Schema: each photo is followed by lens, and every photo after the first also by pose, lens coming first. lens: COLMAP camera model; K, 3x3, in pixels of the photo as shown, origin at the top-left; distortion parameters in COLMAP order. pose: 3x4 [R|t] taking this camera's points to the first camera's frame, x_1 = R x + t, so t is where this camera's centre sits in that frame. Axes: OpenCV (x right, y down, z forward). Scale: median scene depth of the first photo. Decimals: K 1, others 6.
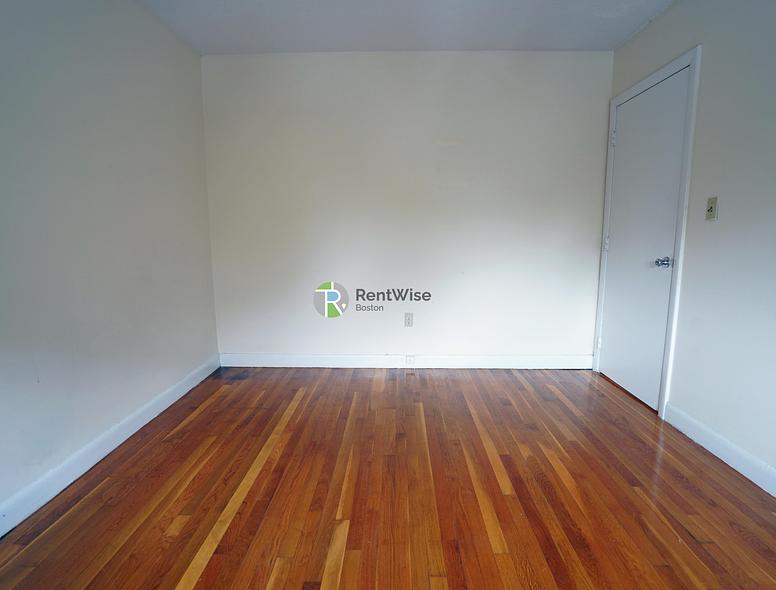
lens RADIAL K [[404.0, 0, 388.0], [0, 404.0, 295.0], [0, 0, 1]] dist [-0.056855, 0.021032]
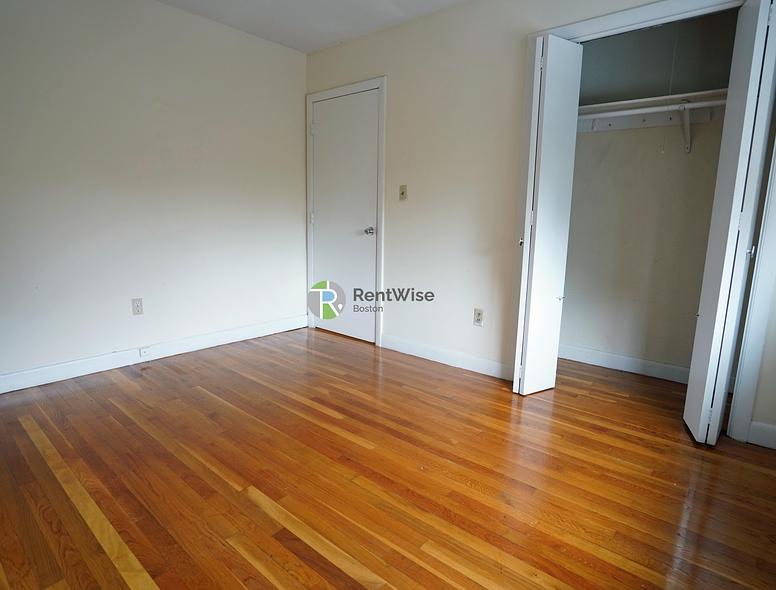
lens RADIAL K [[422.6, 0, 392.1], [0, 422.6, 289.6], [0, 0, 1]] dist [-0.061143, 0.025371]
pose [[0.645214, -0.120411, 0.754453, -0.364417], [0.093509, 0.992524, 0.078438, 0.009009], [-0.758258, 0.019939, 0.651650, 0.010892]]
